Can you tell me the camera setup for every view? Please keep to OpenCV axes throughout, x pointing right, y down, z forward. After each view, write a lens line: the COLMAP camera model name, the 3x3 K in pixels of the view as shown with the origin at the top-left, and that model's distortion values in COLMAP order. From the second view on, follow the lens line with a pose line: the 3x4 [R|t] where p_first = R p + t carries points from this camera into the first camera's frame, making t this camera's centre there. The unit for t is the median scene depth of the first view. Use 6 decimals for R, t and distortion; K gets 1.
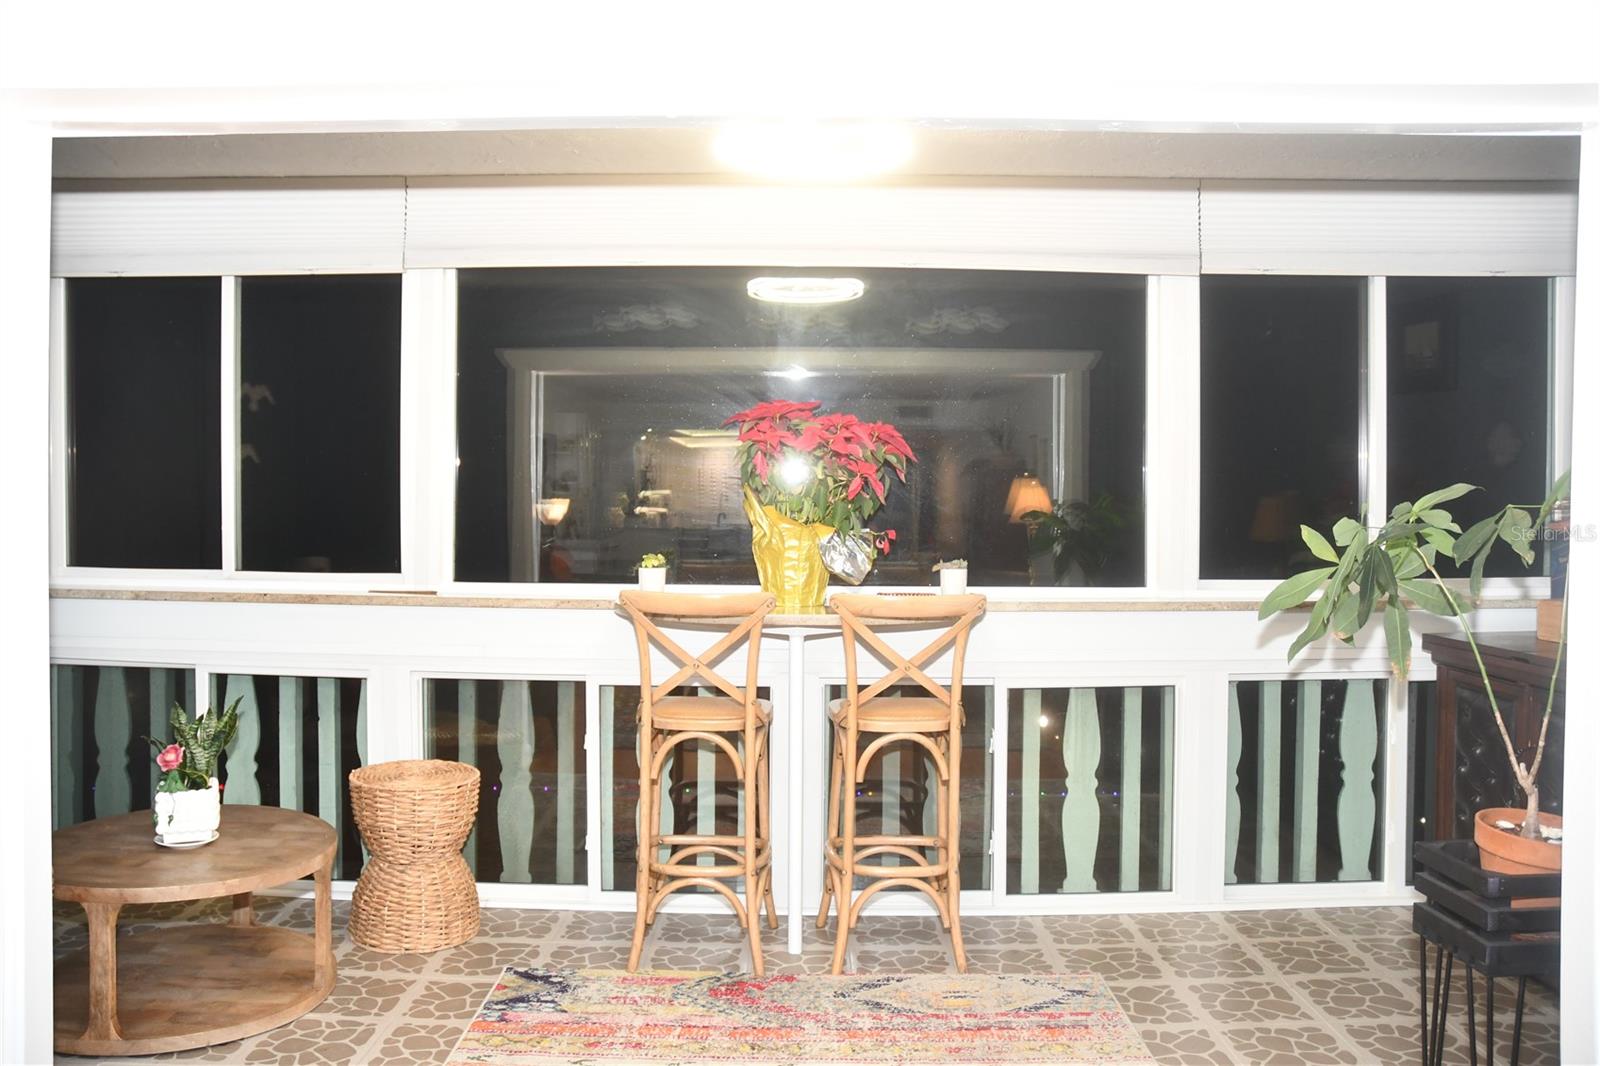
lens RADIAL K [[1237.0, 0, 776.5], [0, 1237.0, 535.5], [0, 0, 1]] dist [-0.167943, 0.151843]
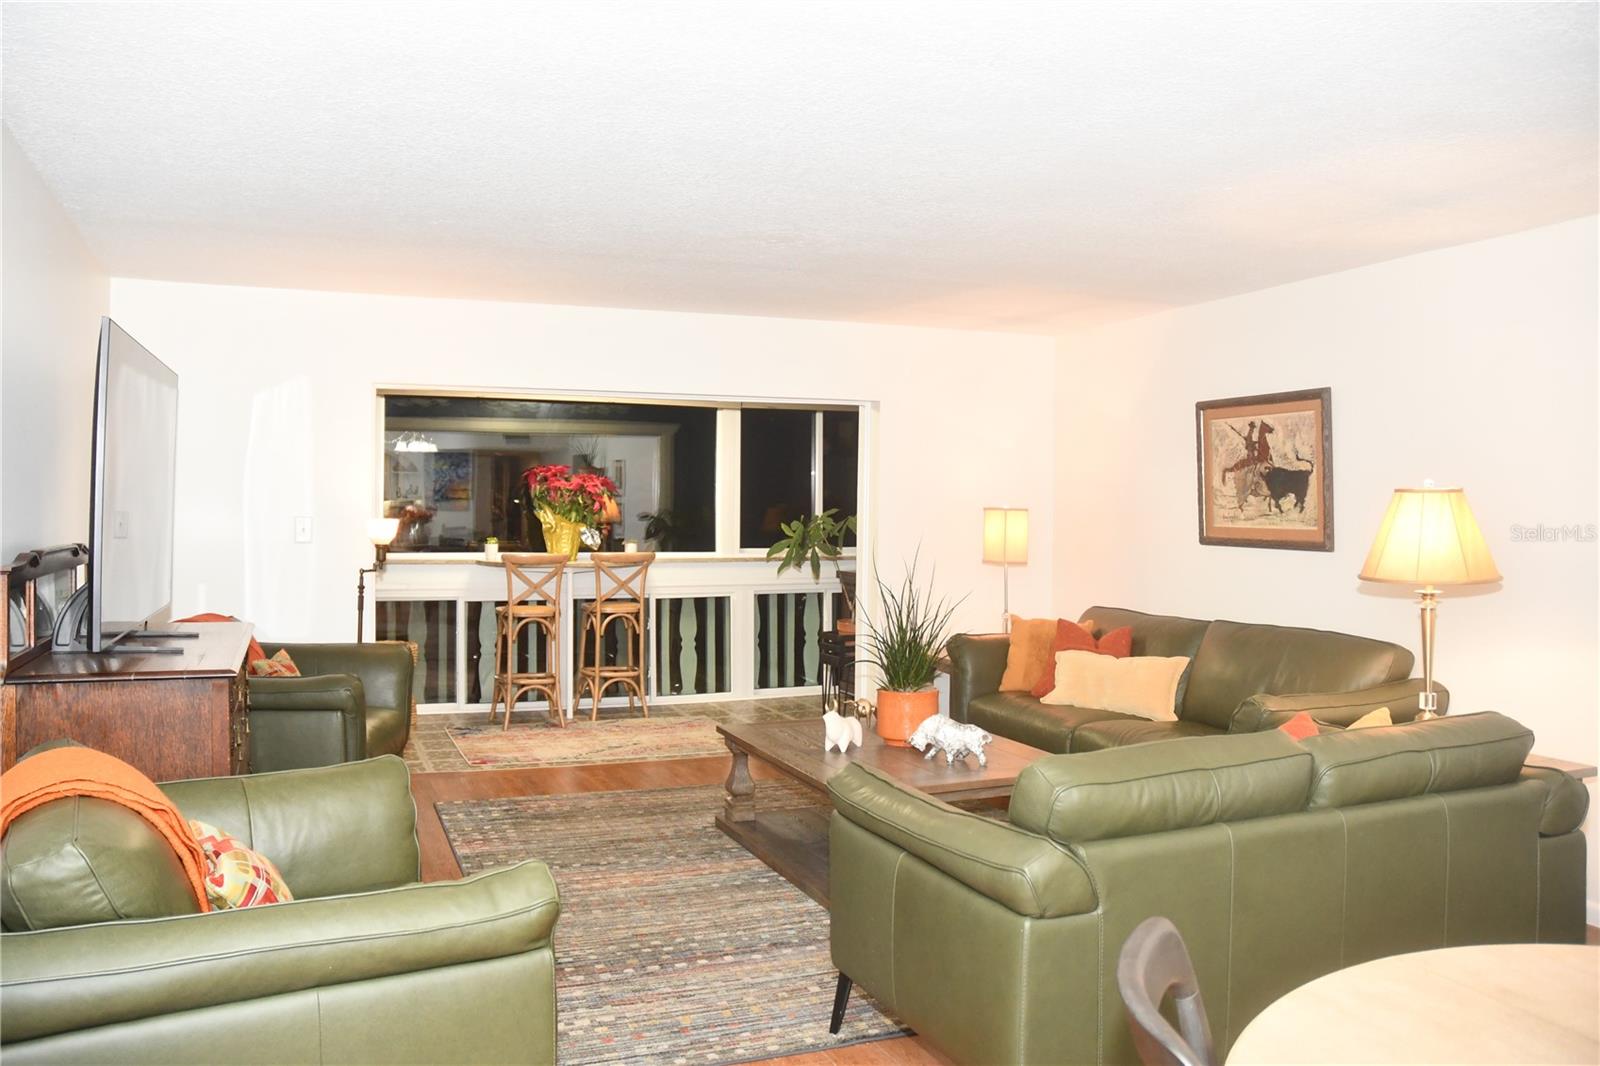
lens RADIAL K [[1237.0, 0, 776.5], [0, 1237.0, 535.5], [0, 0, 1]] dist [-0.167943, 0.151843]
pose [[0.926017, -0.006335, 0.377428, -0.429889], [0.005239, 0.999979, 0.003931, 0.005766], [-0.377445, -0.001663, 0.926031, -1.082058]]
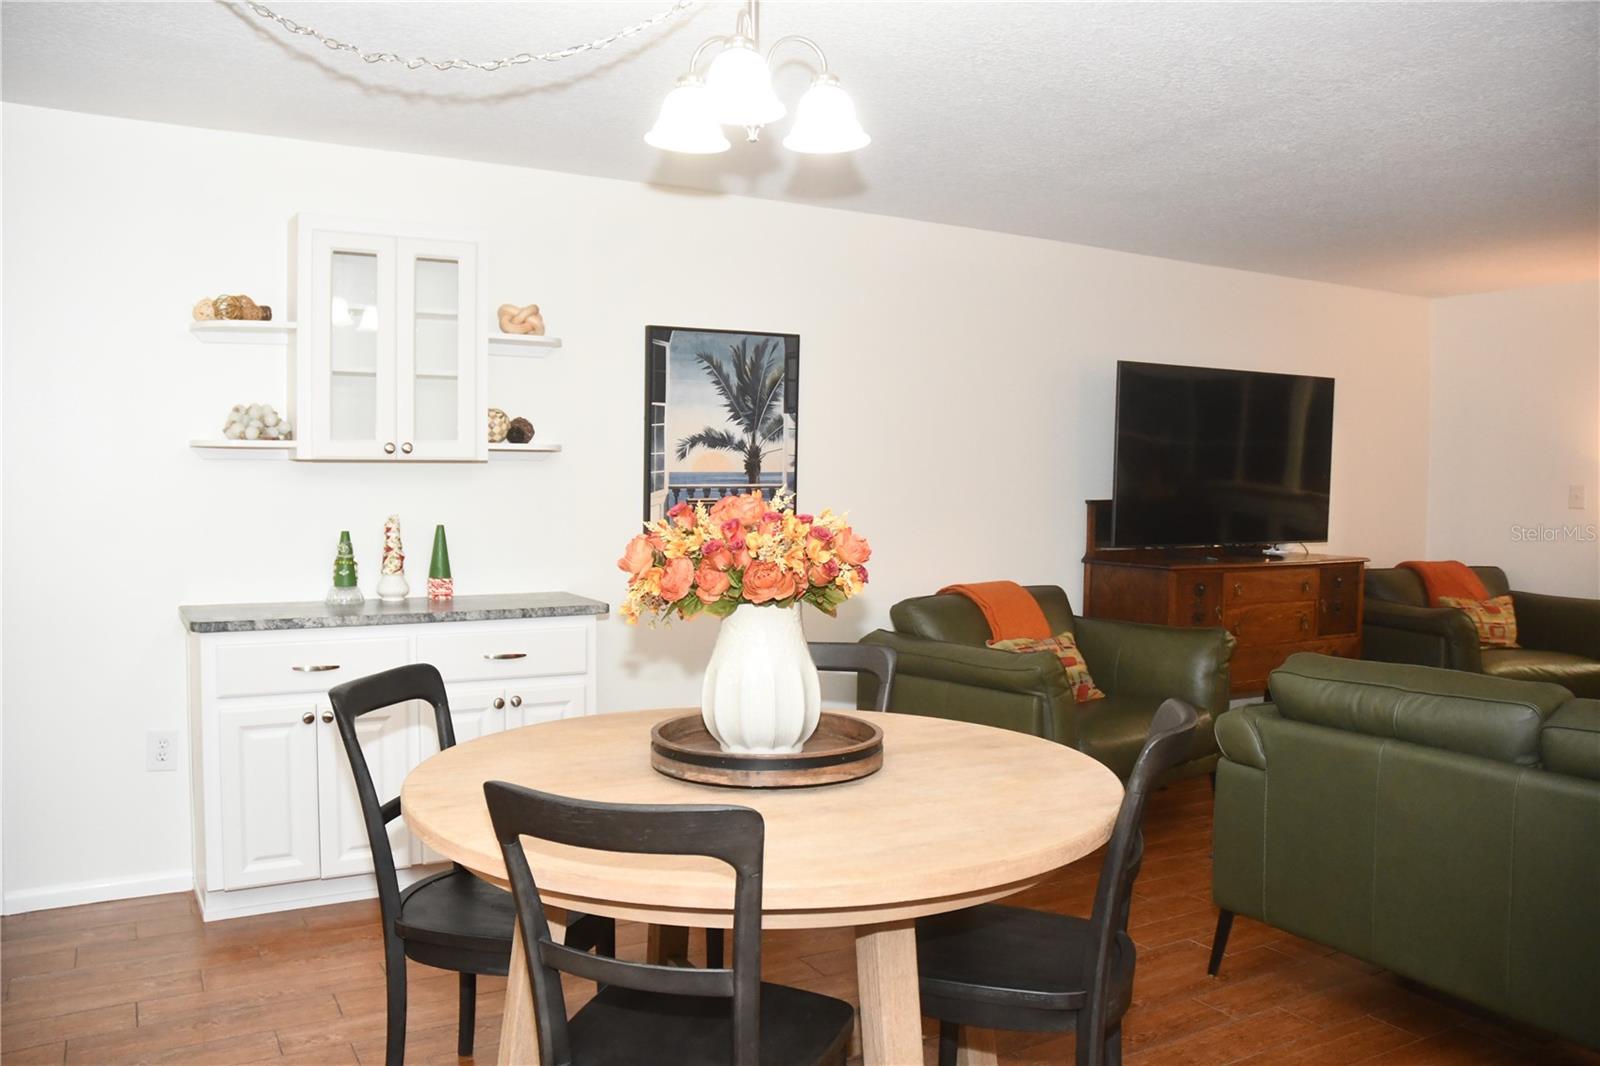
lens RADIAL K [[1237.0, 0, 776.5], [0, 1237.0, 535.5], [0, 0, 1]] dist [-0.167943, 0.151843]
pose [[0.482288, 0.038201, -0.875179, 0.452260], [-0.025765, 0.999235, 0.029417, 0.034456], [0.875634, 0.008361, 0.482904, -1.217309]]
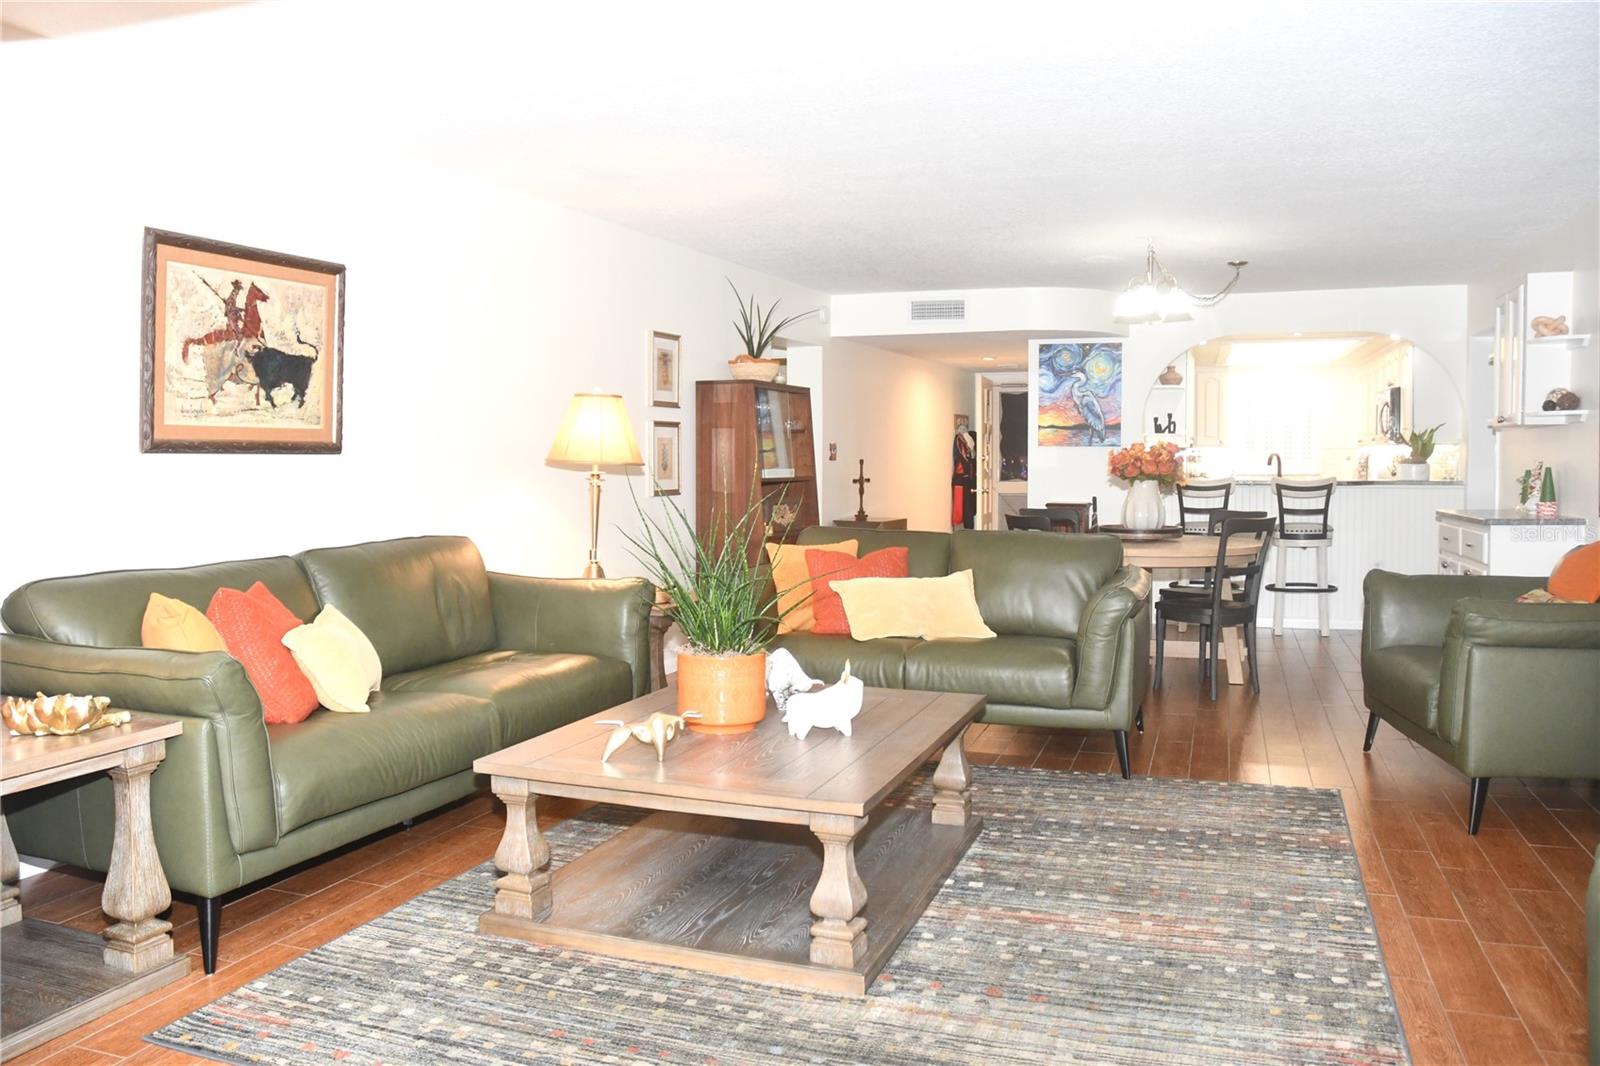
lens RADIAL K [[1278.3, 0, 761.7], [0, 1278.3, 530.7], [0, 0, 1]] dist [-0.171232, 0.157055]
pose [[-0.940006, -0.019400, 0.340606, -0.168272], [0.007639, 0.996935, 0.077866, 0.014510], [-0.341072, 0.075796, -0.936976, 0.836598]]
